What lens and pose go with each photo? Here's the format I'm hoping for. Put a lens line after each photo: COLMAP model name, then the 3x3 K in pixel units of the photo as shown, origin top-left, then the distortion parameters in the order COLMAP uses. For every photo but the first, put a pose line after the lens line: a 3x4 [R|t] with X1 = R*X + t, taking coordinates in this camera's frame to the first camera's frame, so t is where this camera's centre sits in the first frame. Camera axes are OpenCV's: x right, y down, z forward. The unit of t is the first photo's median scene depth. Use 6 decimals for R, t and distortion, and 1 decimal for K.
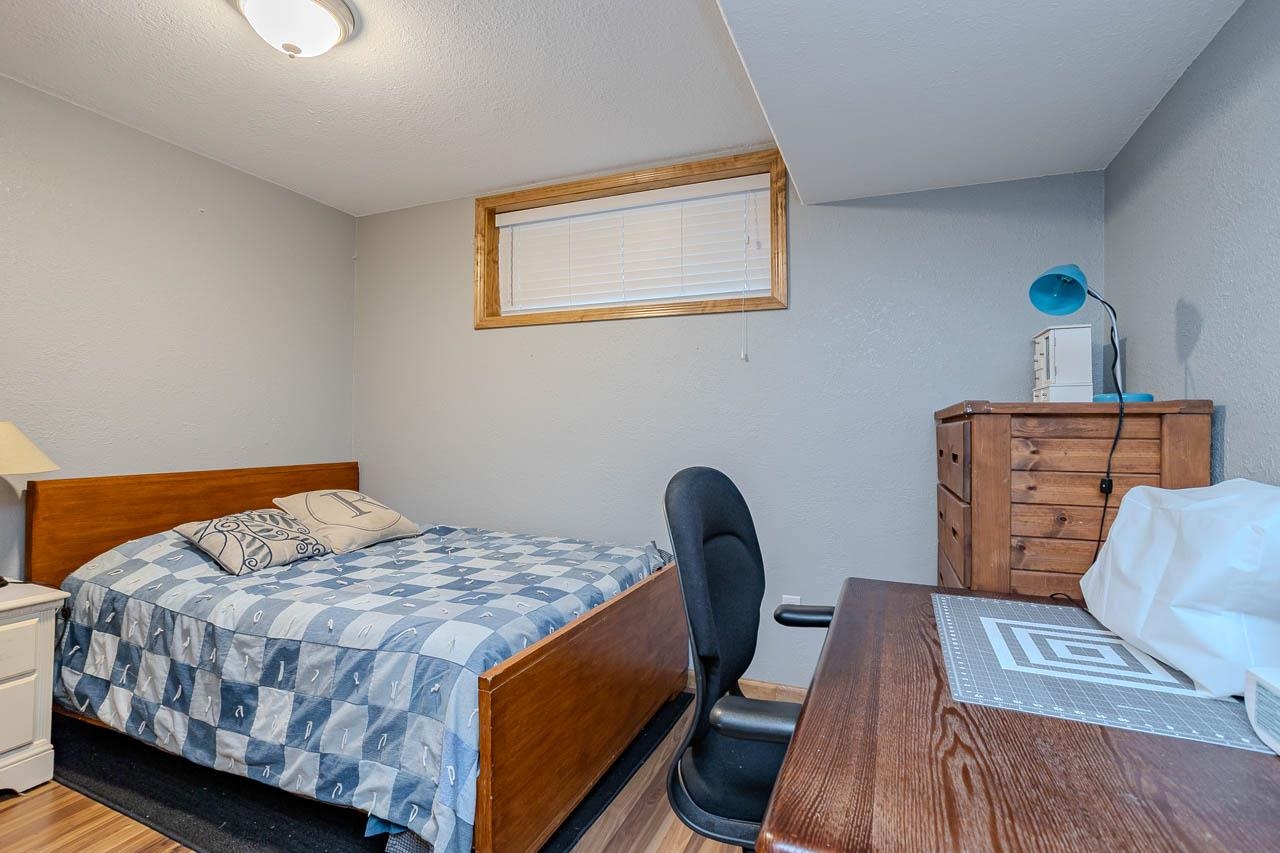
lens RADIAL K [[626.2, 0, 637.7], [0, 626.2, 423.7], [0, 0, 1]] dist [-0.043061, 0.027471]
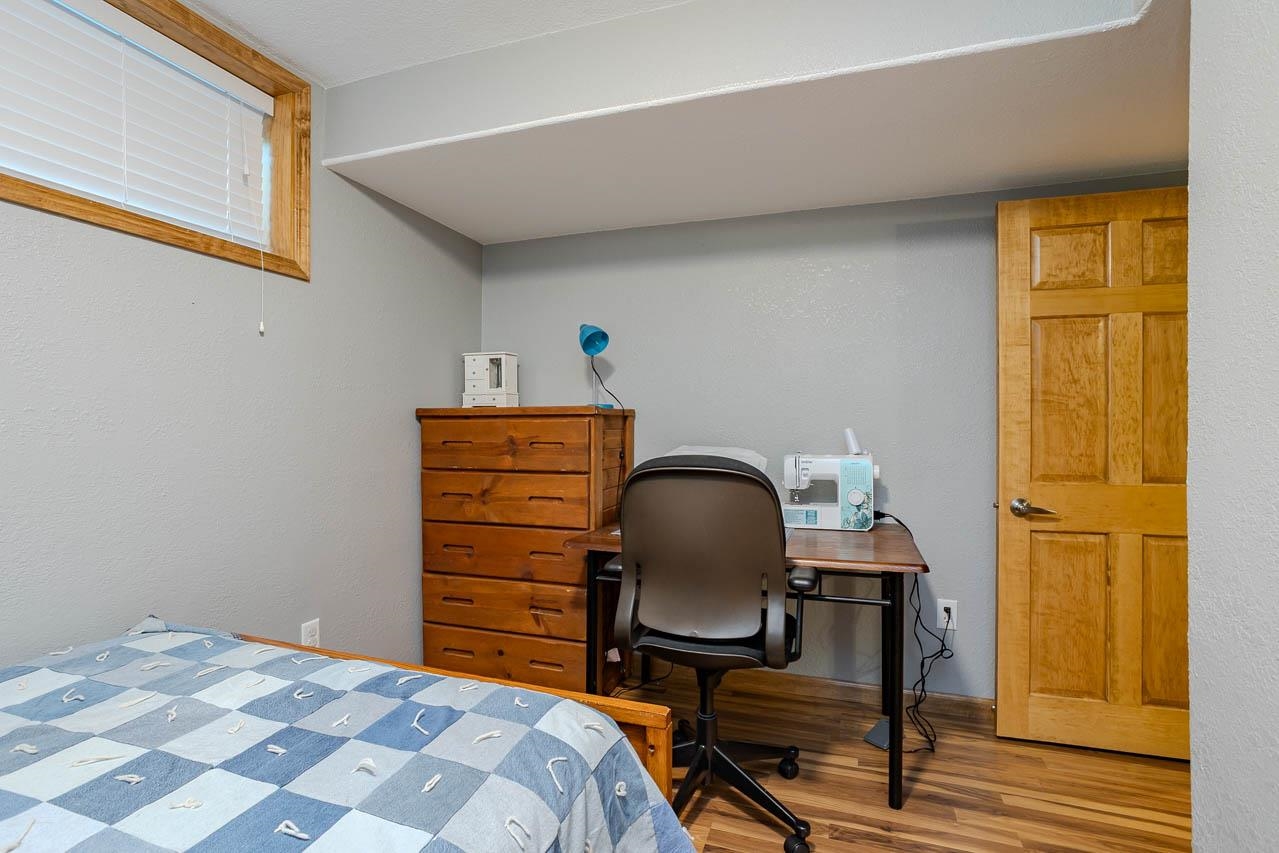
lens RADIAL K [[625.7, 0, 638.3], [0, 625.7, 423.4], [0, 0, 1]] dist [-0.043061, 0.027471]
pose [[-0.066208, -0.007972, 0.997774, -0.755023], [-0.011461, 0.999908, 0.007229, -0.005186], [-0.997740, -0.010956, -0.066293, 0.748275]]
